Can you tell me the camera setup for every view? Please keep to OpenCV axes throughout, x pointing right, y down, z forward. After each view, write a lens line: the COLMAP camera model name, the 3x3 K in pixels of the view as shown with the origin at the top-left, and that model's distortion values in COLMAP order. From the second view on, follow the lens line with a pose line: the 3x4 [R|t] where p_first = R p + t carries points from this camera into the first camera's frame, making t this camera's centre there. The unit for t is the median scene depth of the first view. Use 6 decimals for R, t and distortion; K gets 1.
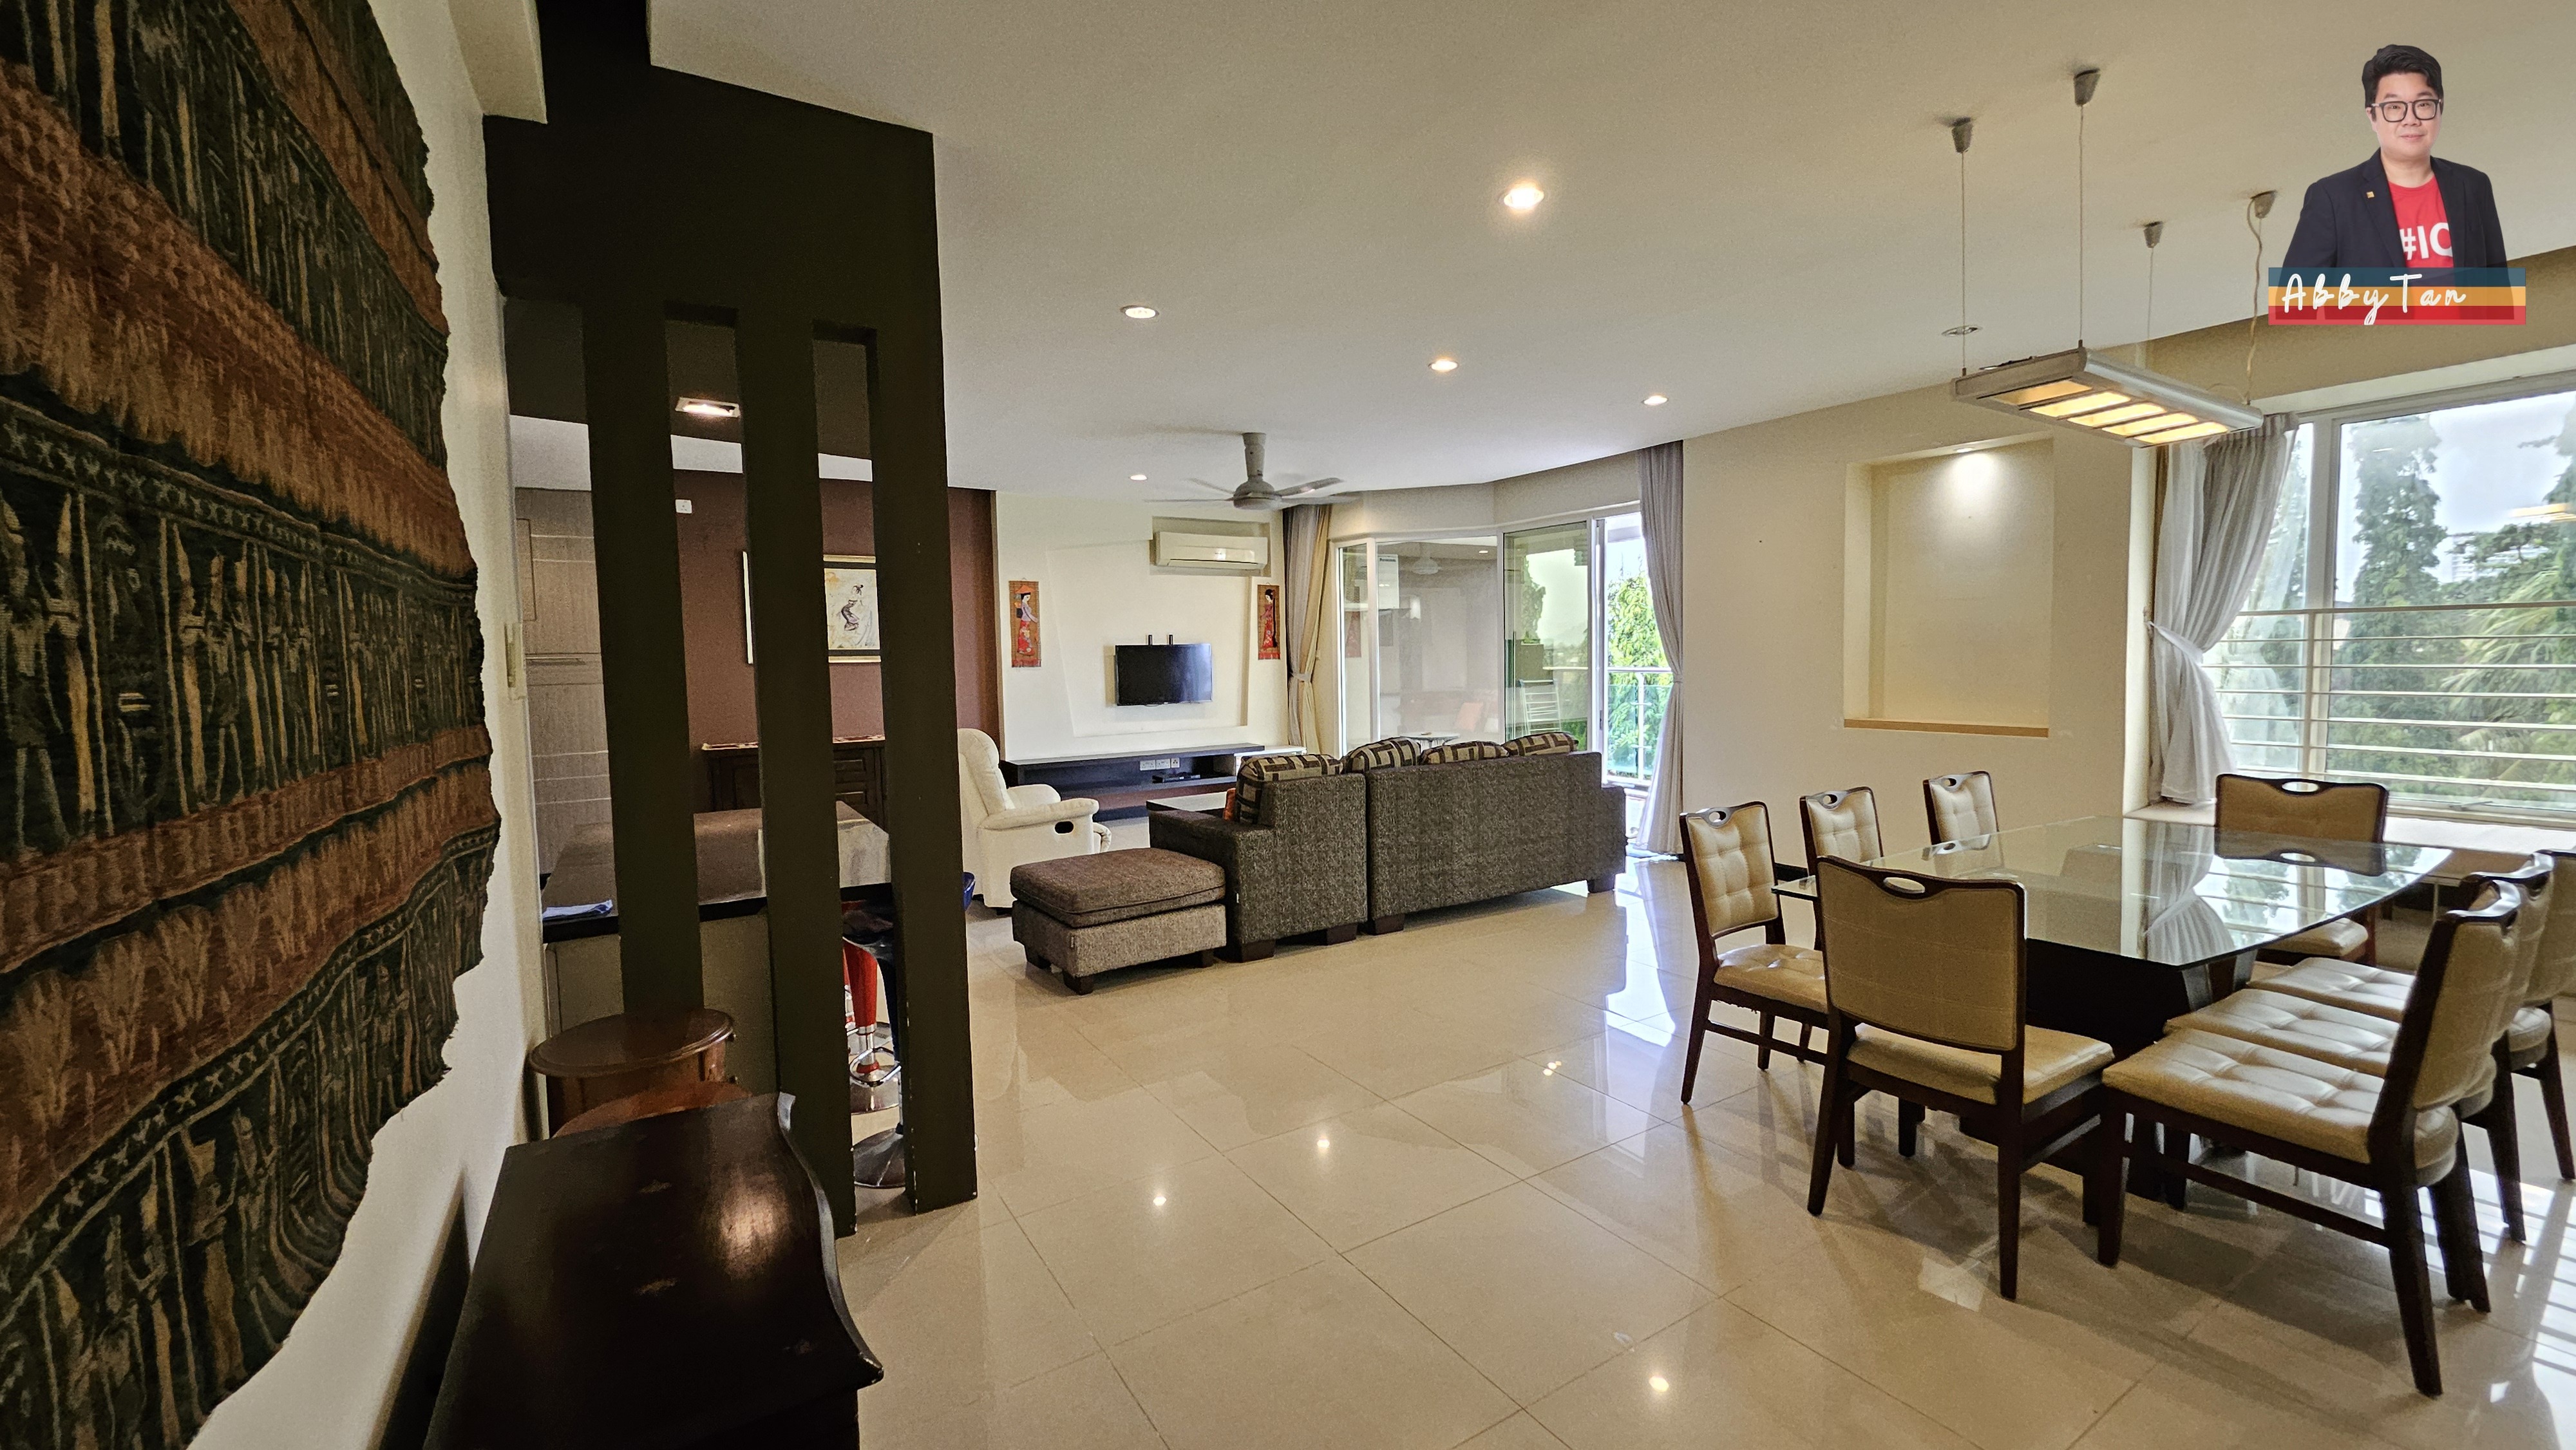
lens RADIAL K [[1018.2, 0, 1288.9], [0, 1018.2, 719.1], [0, 0, 1]] dist [0.001738, -0.001494]
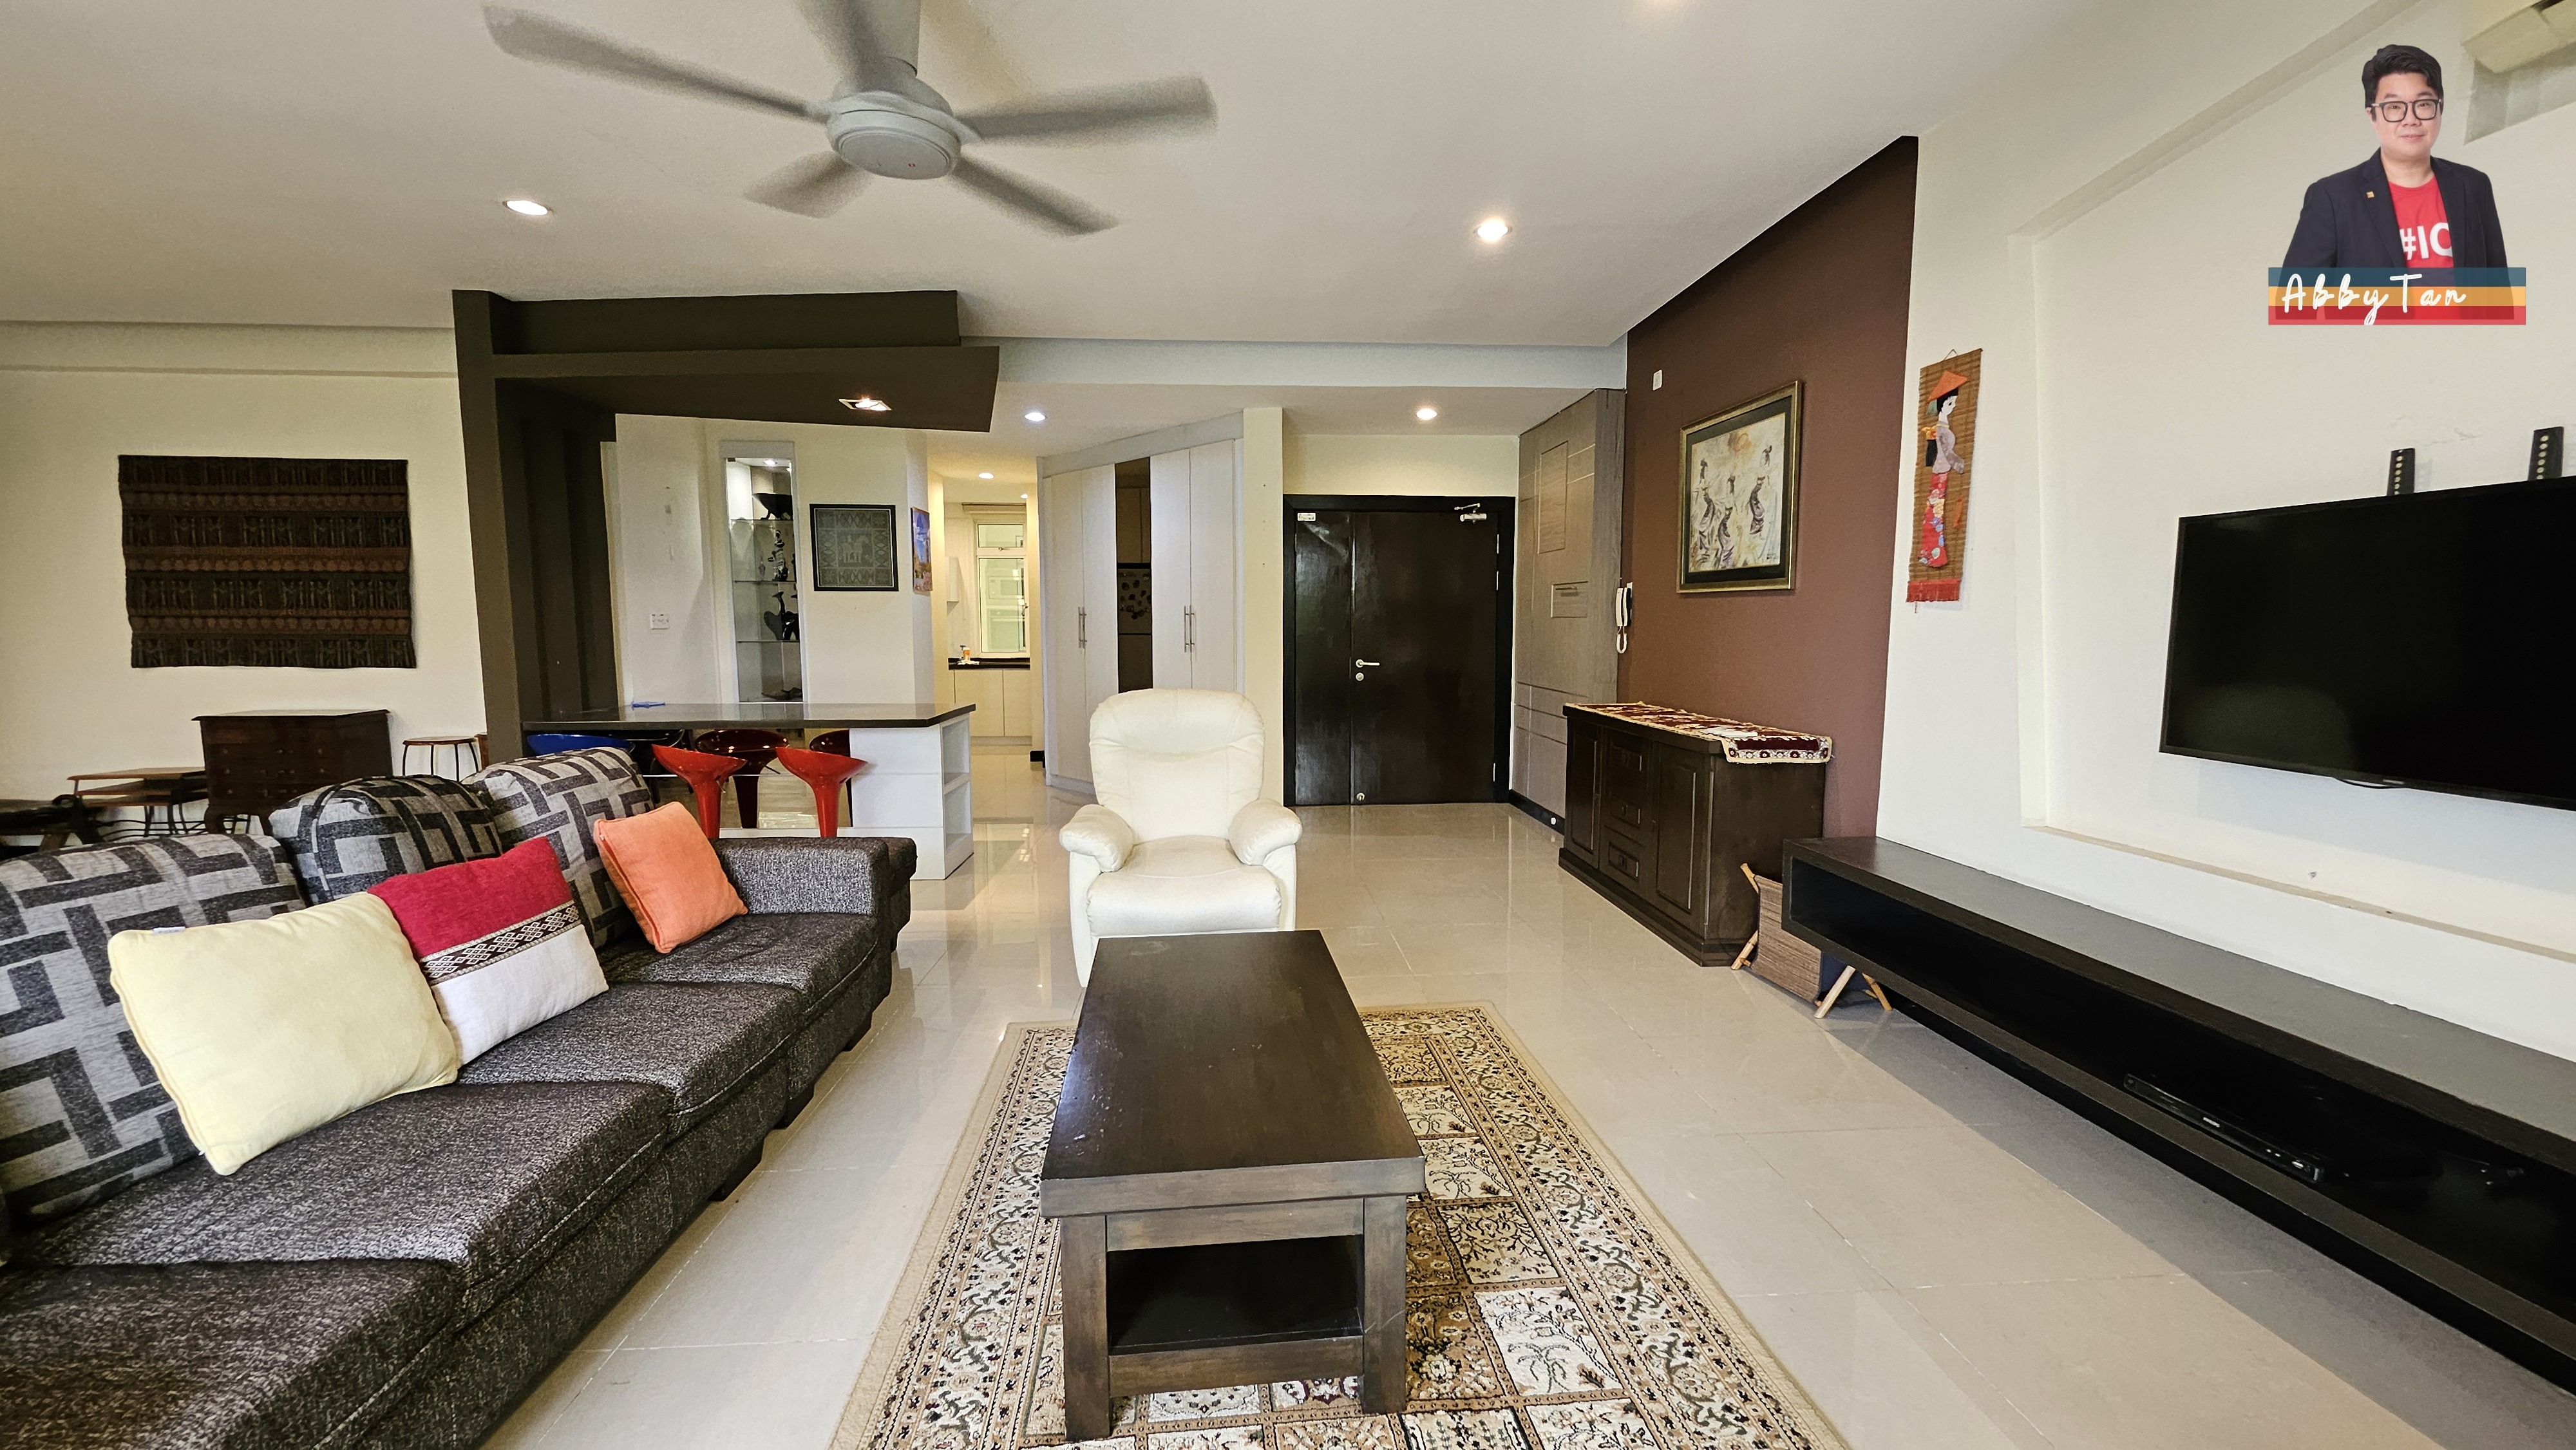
lens RADIAL K [[1018.2, 0, 1288.7], [0, 1018.2, 724.2], [0, 0, 1]] dist [0.001738, -0.001494]
pose [[-0.475136, 0.108966, -0.873139, 0.165313], [-0.046556, 0.987799, 0.148610, -0.046973], [0.878680, 0.111260, -0.464266, 0.905030]]
